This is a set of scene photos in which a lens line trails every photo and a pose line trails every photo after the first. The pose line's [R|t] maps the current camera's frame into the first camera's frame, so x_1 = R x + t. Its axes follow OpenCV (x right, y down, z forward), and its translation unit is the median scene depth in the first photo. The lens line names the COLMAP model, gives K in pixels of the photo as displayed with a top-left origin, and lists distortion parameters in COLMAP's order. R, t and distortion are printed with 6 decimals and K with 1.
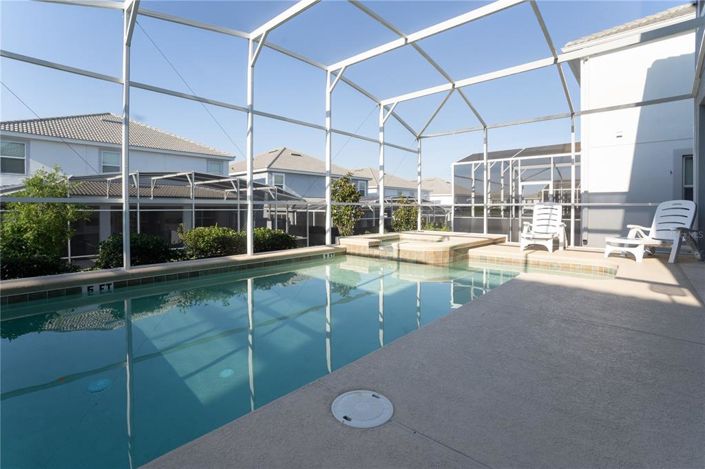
lens RADIAL K [[325.0, 0, 355.4], [0, 325.0, 214.7], [0, 0, 1]] dist [-0.030406, 0.009067]
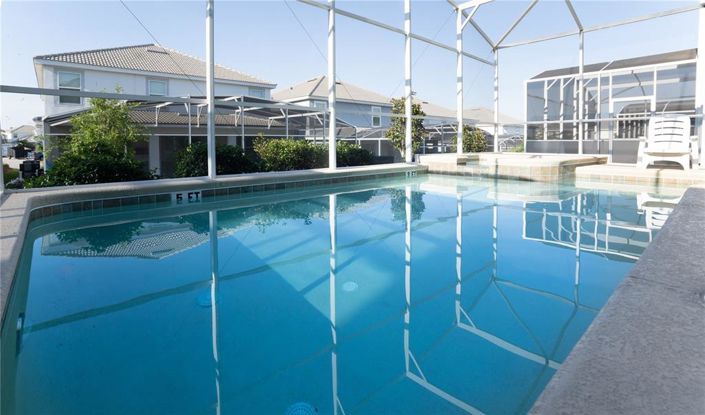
lens RADIAL K [[336.1, 0, 350.7], [0, 336.1, 153.9], [0, 0, 1]] dist [-0.020029, 0.001768]
pose [[0.994650, -0.000167, -0.103300, -0.145310], [0.001117, 0.999958, 0.009142, 0.060485], [0.103294, -0.009209, 0.994608, 0.061083]]
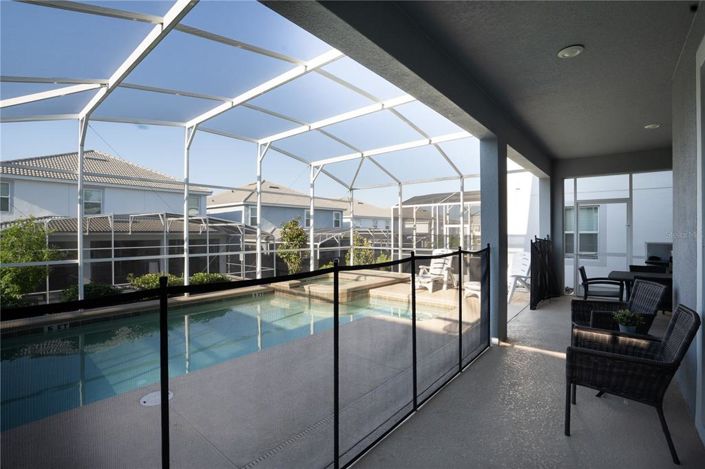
lens RADIAL K [[325.0, 0, 360.2], [0, 325.0, 232.0], [0, 0, 1]] dist [-0.030406, 0.009067]
pose [[0.999656, -0.002402, 0.026135, 0.271691], [0.002751, 0.999907, -0.013344, -0.093406], [-0.026100, 0.013412, 0.999569, -0.236104]]
